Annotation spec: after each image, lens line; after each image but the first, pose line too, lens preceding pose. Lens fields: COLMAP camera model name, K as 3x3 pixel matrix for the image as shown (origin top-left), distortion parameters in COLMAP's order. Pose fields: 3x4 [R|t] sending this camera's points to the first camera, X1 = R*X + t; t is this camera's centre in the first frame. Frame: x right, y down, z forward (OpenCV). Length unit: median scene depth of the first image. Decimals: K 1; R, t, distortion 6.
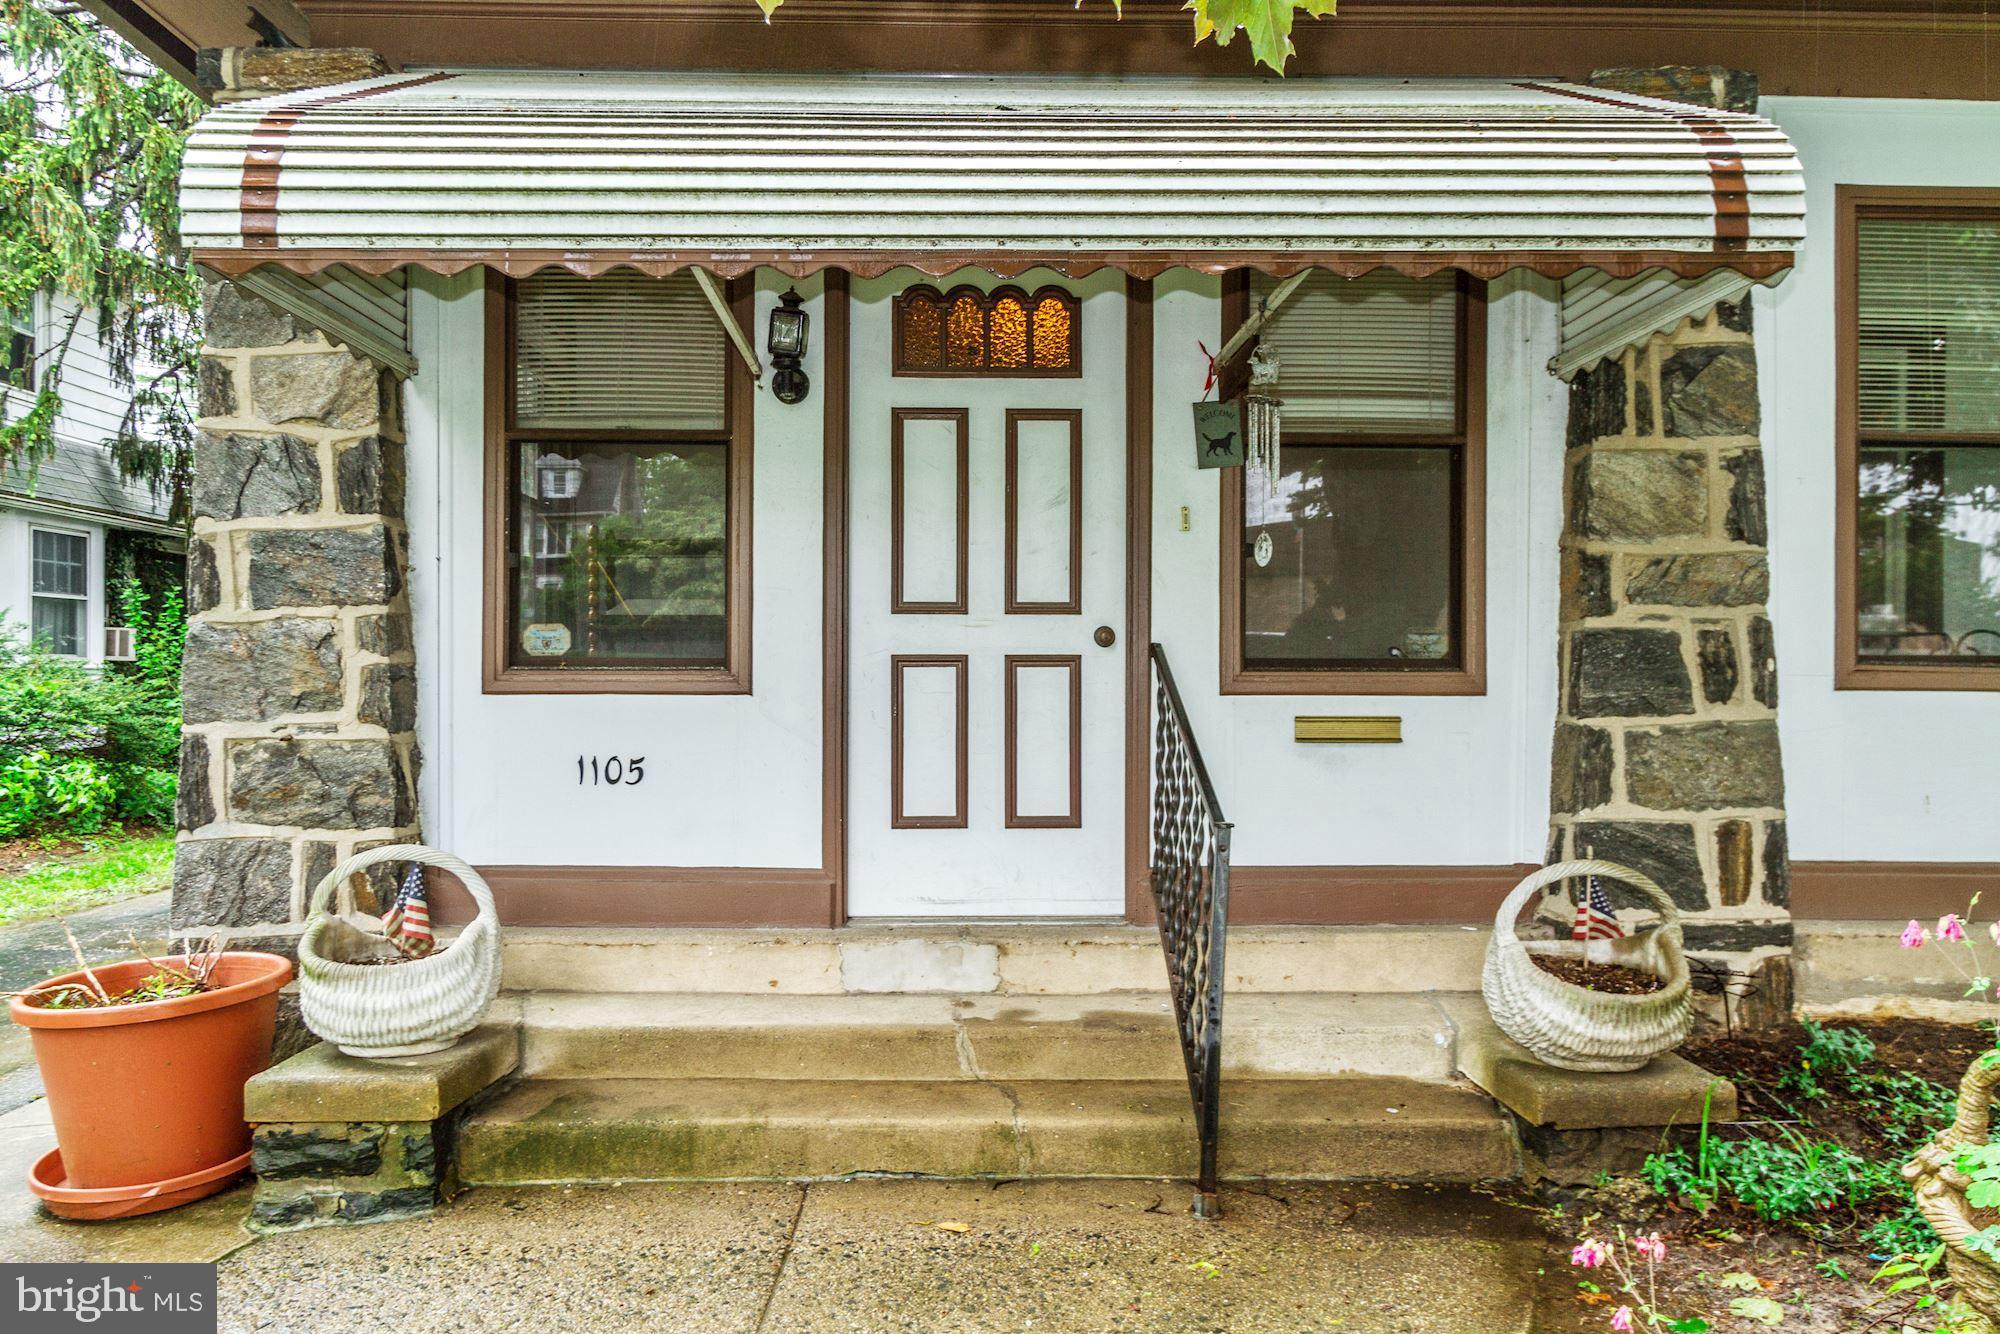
lens RADIAL K [[1394.2, 0, 993.5], [0, 1394.2, 670.4], [0, 0, 1]] dist [-0.005222, 0.002746]
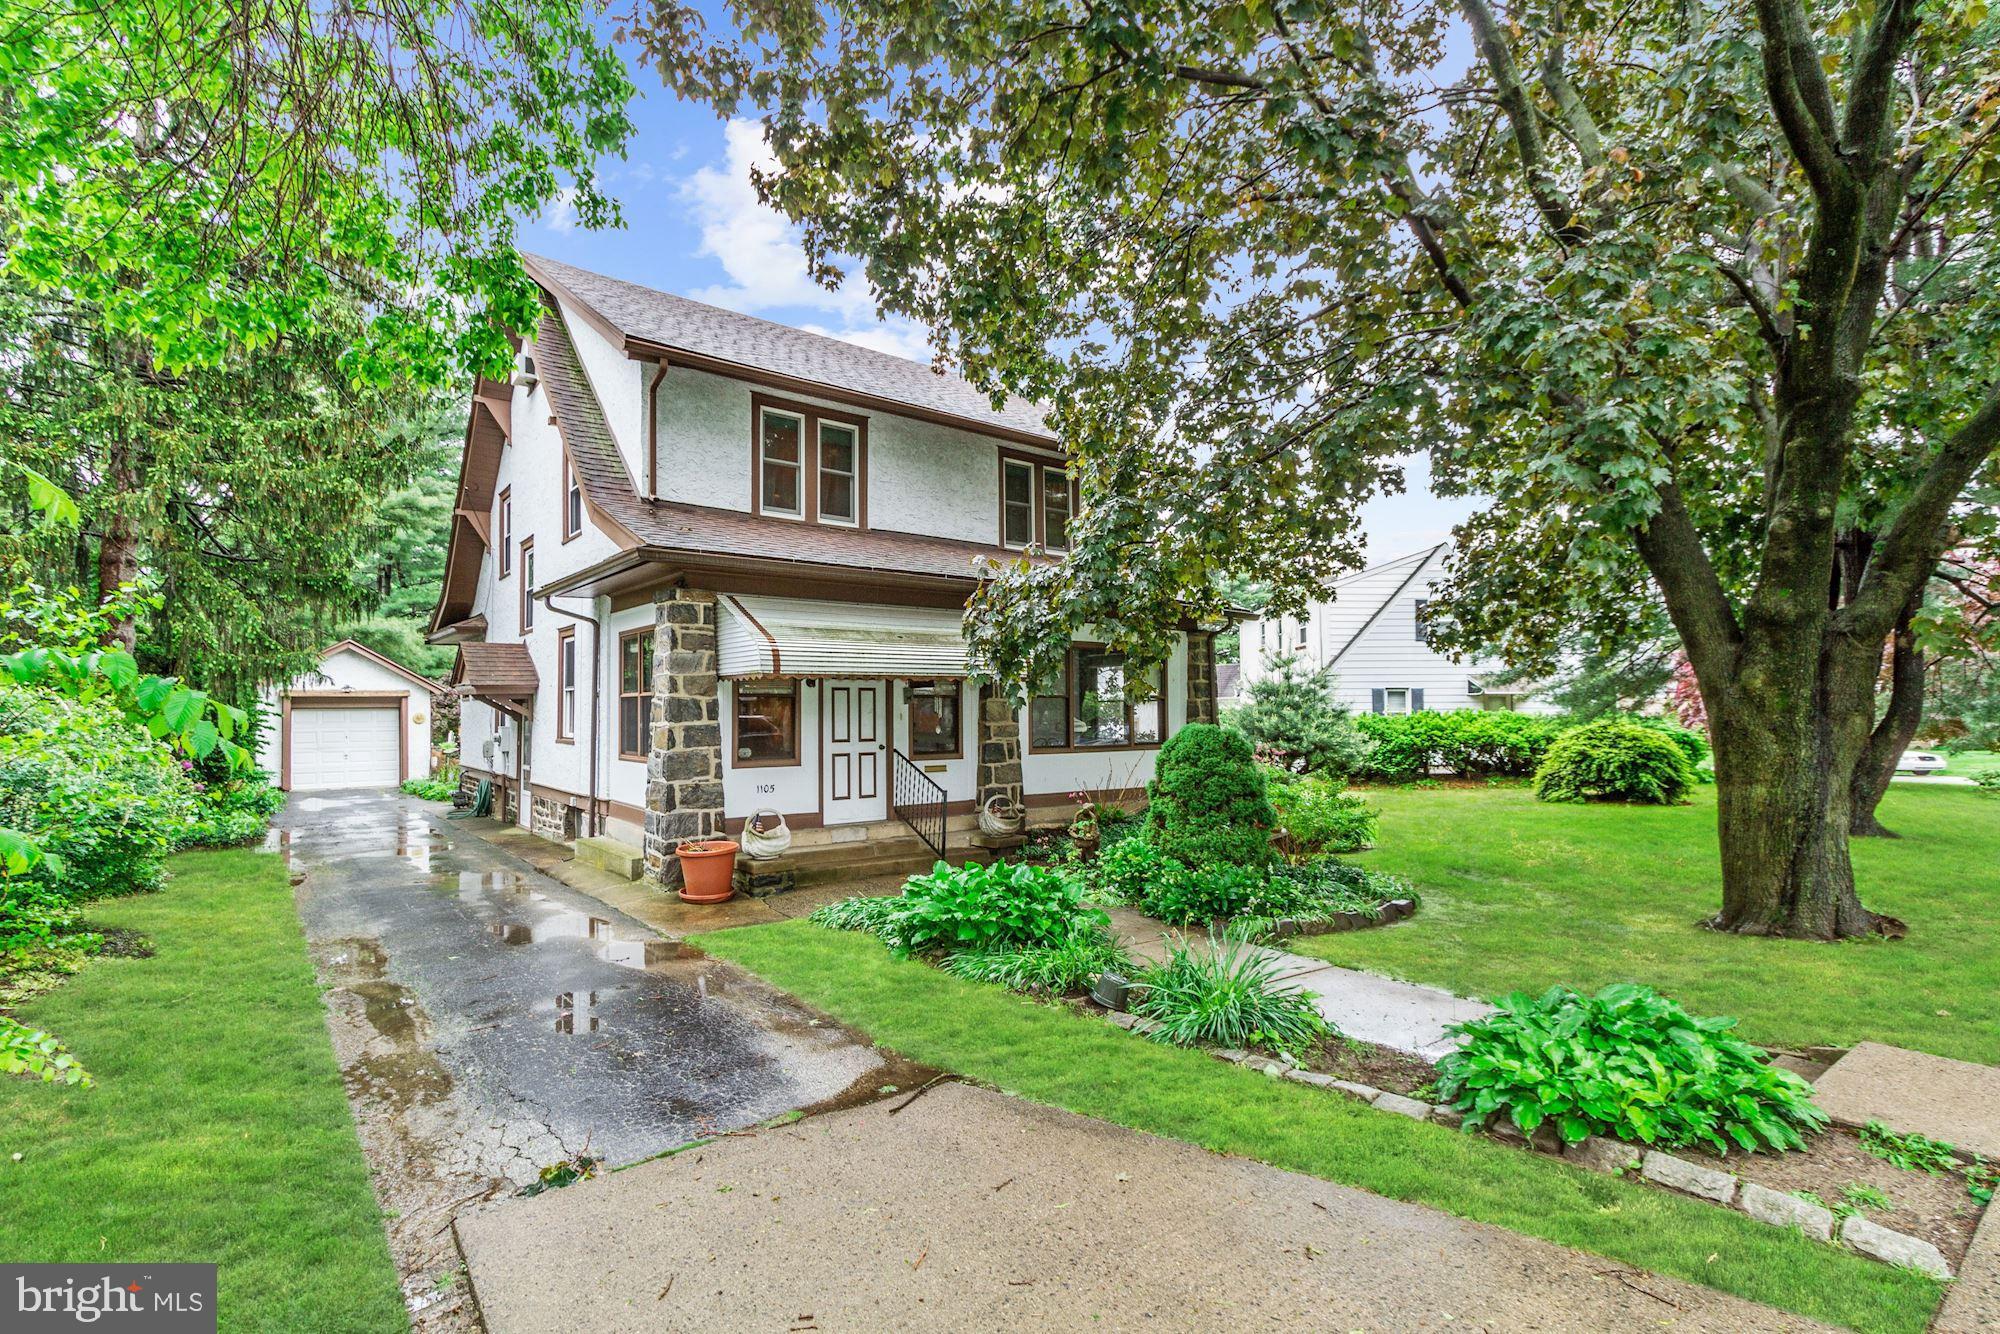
lens RADIAL K [[937.9, 0, 1002.0], [0, 937.9, 681.8], [0, 0, 1]] dist [-0.007870, 0.003621]
pose [[0.797864, 0.013904, 0.602677, -1.252329], [0.006749, 0.999465, -0.031993, -0.123252], [-0.602800, 0.029593, 0.797344, -1.312646]]
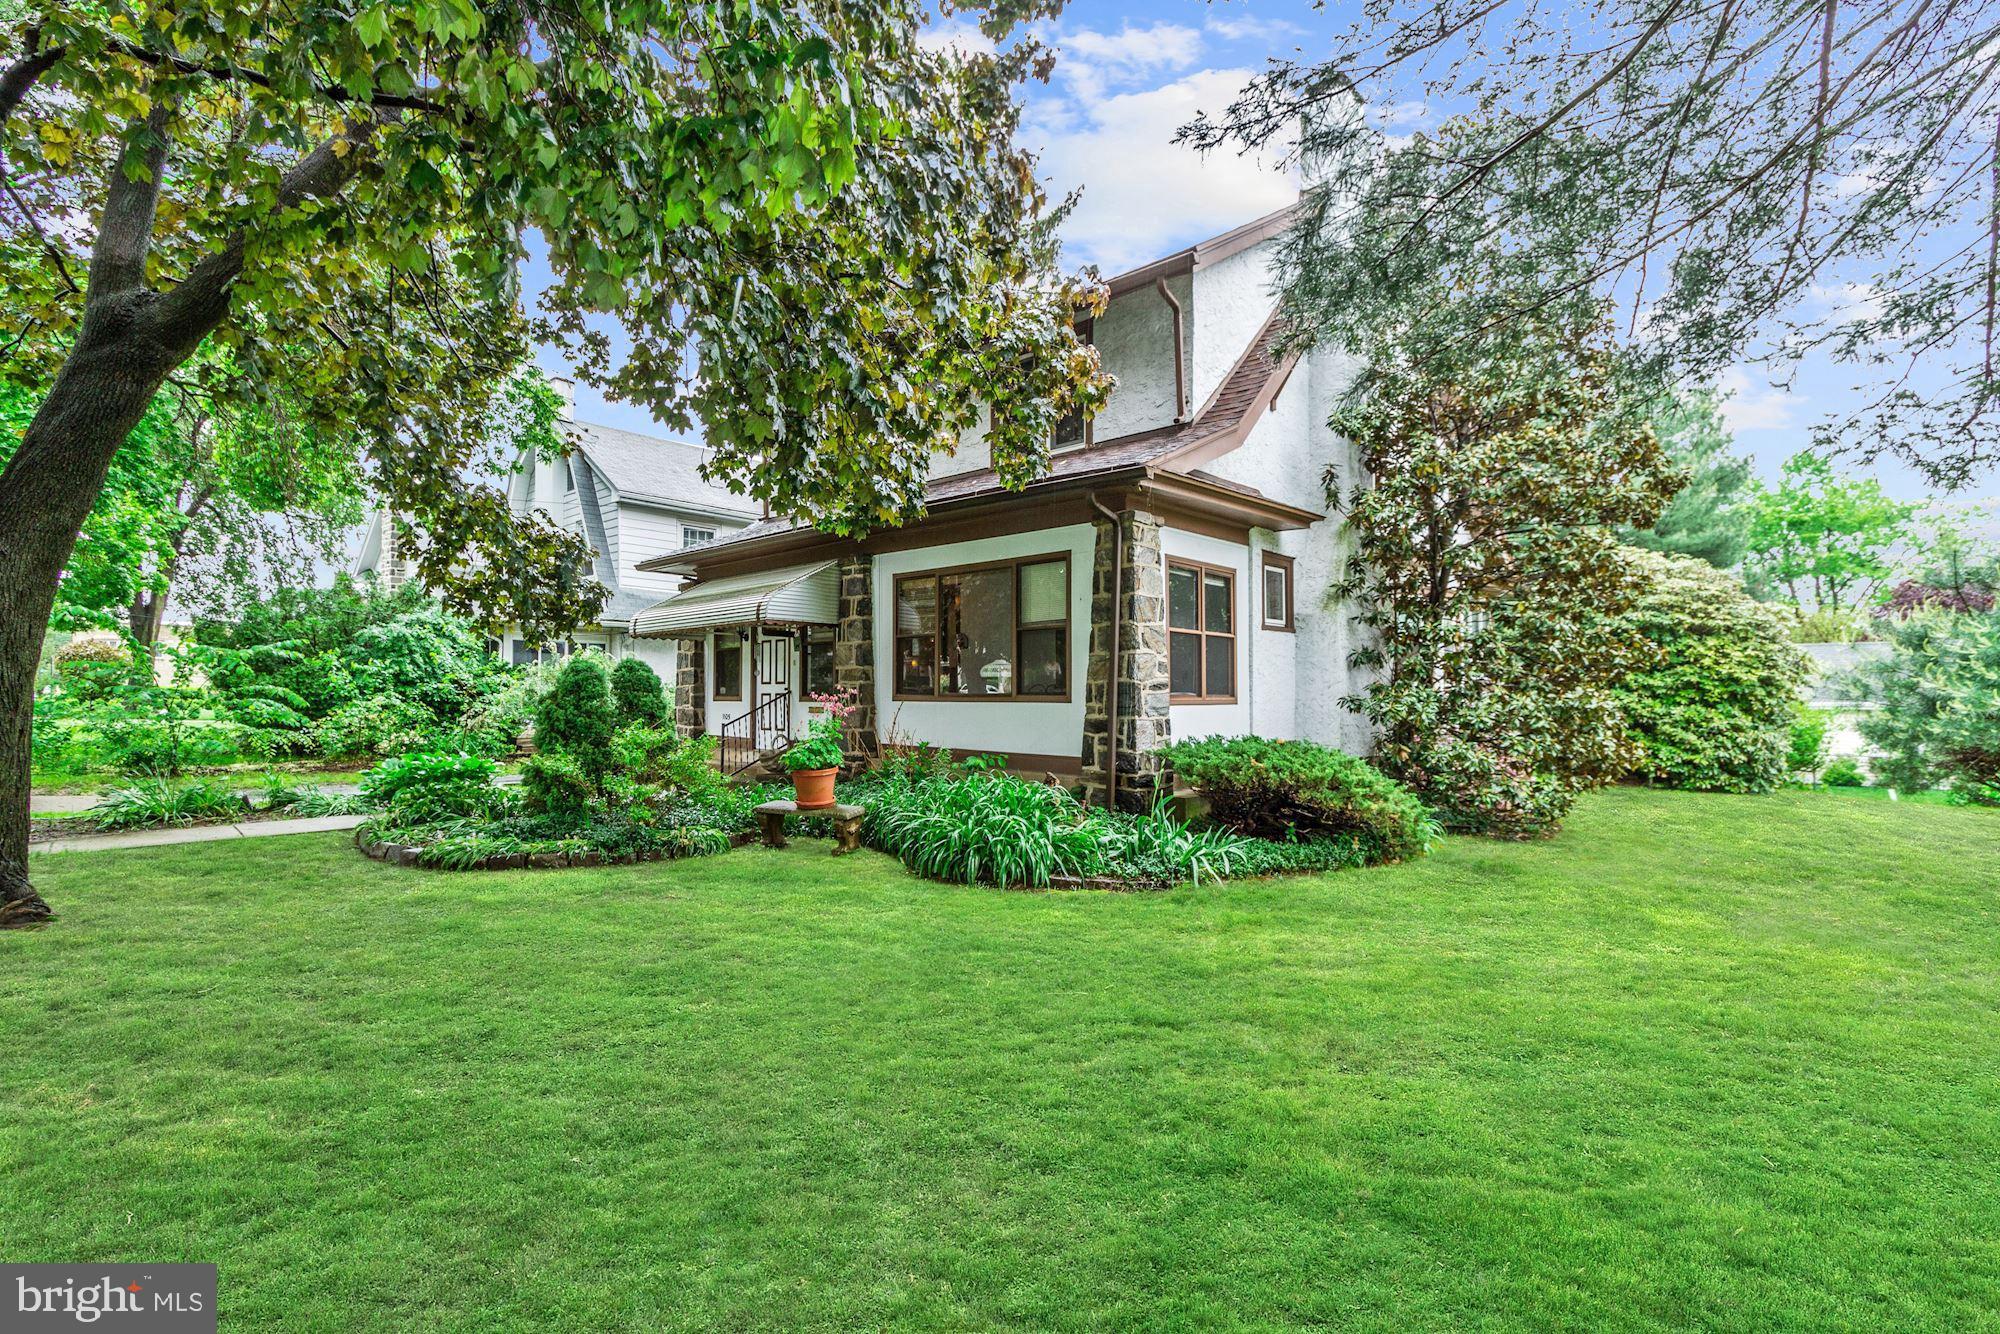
lens RADIAL K [[937.9, 0, 1004.3], [0, 937.9, 676.5], [0, 0, 1]] dist [-0.007870, 0.003621]
pose [[0.716093, -0.015735, -0.697827, 2.776284], [0.006655, 0.999854, -0.015717, -0.011701], [0.697973, 0.006611, 0.716094, -0.710572]]
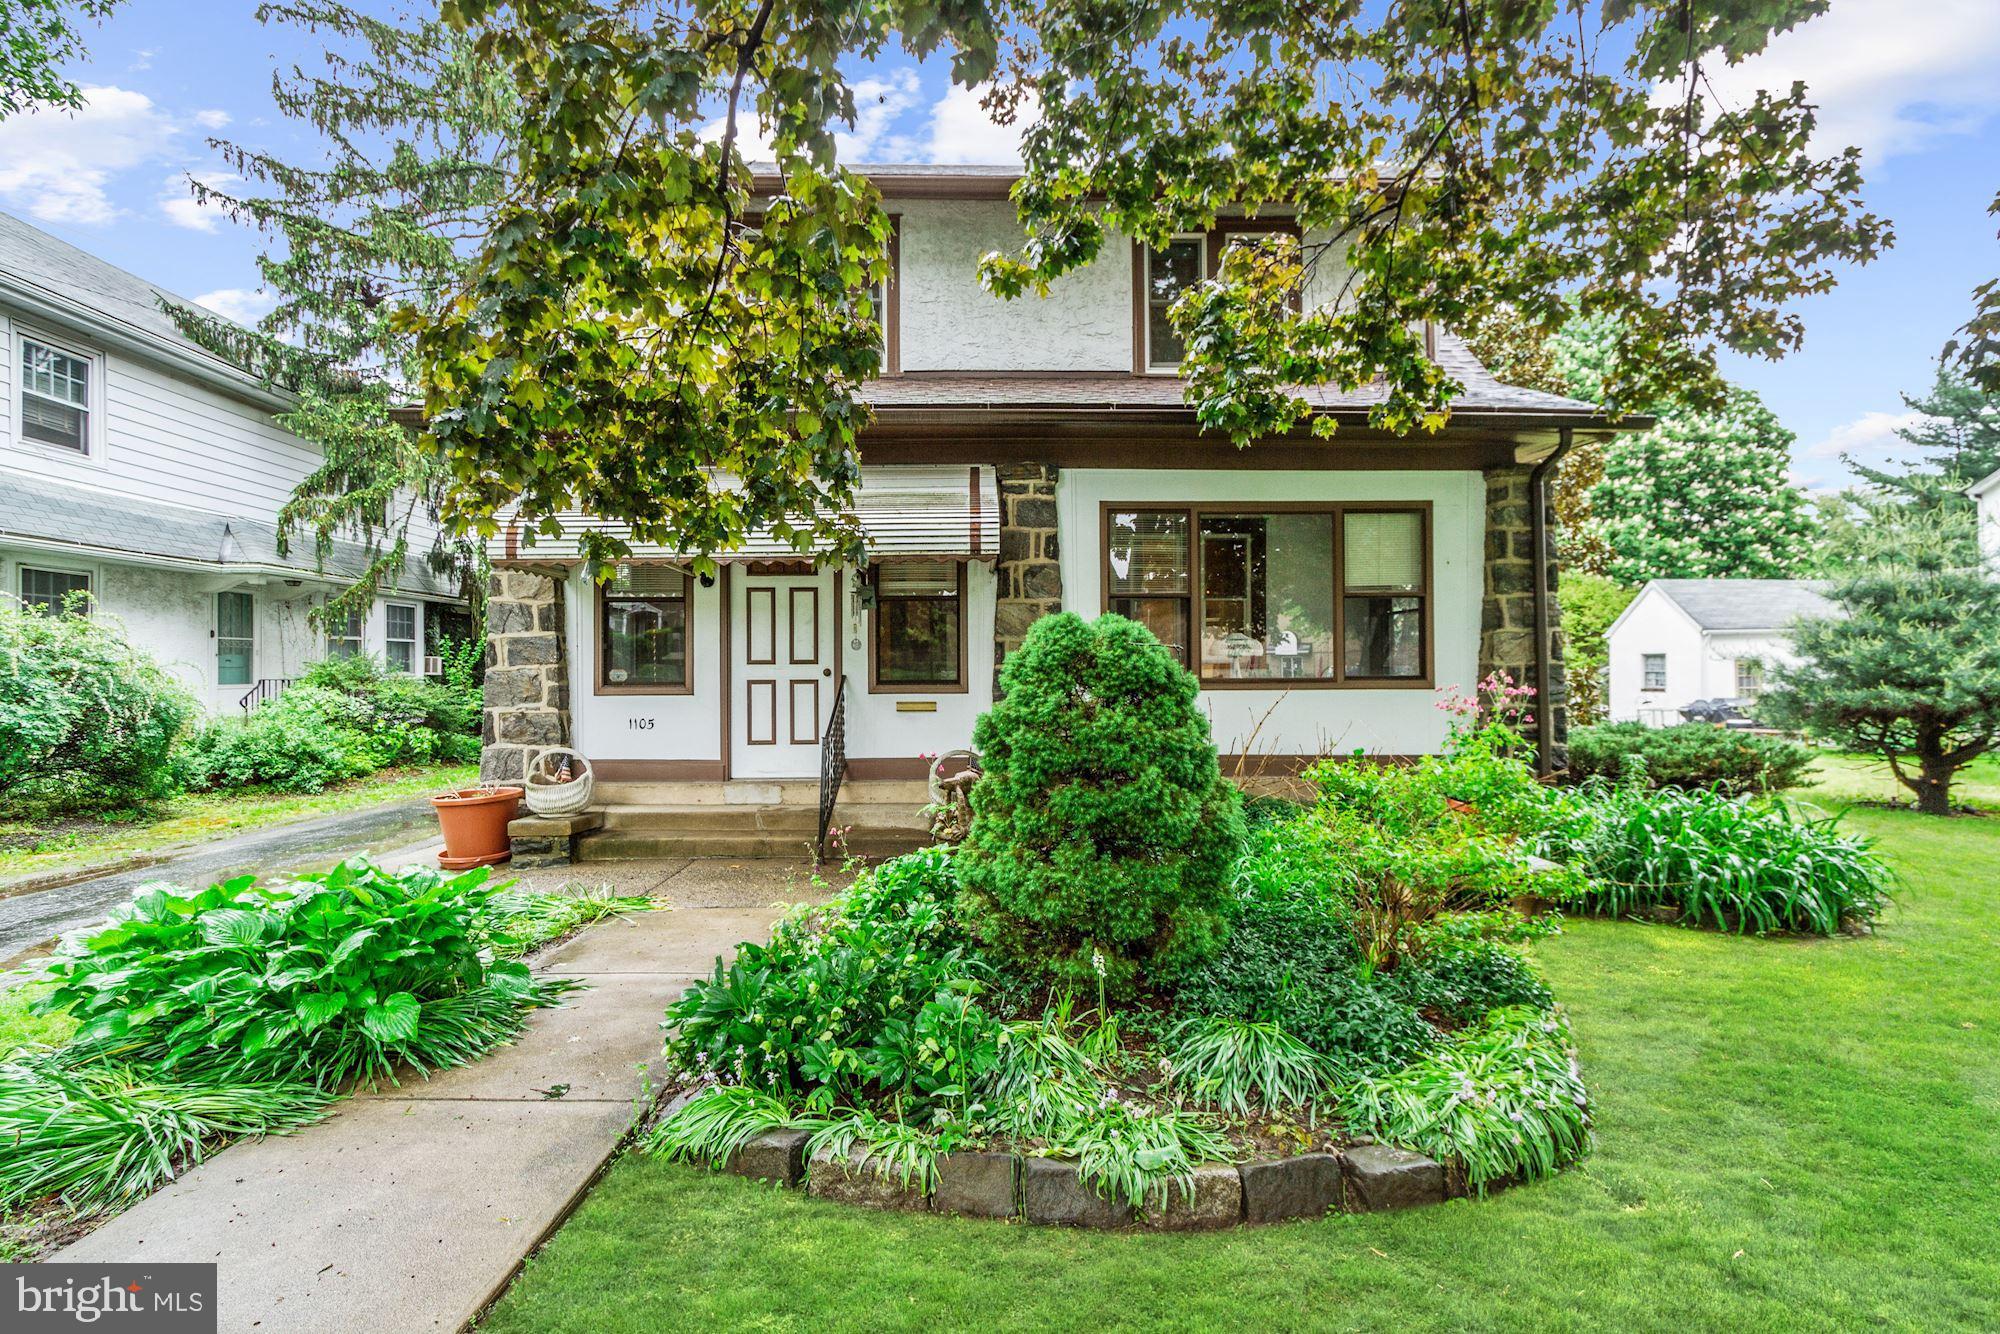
lens RADIAL K [[937.9, 0, 1002.1], [0, 937.9, 666.7], [0, 0, 1]] dist [-0.007870, 0.003621]
pose [[0.999971, -0.007625, -0.000047, 0.424979], [0.007625, 0.999963, -0.004056, -0.026126], [0.000078, 0.004055, 0.999992, -0.816665]]
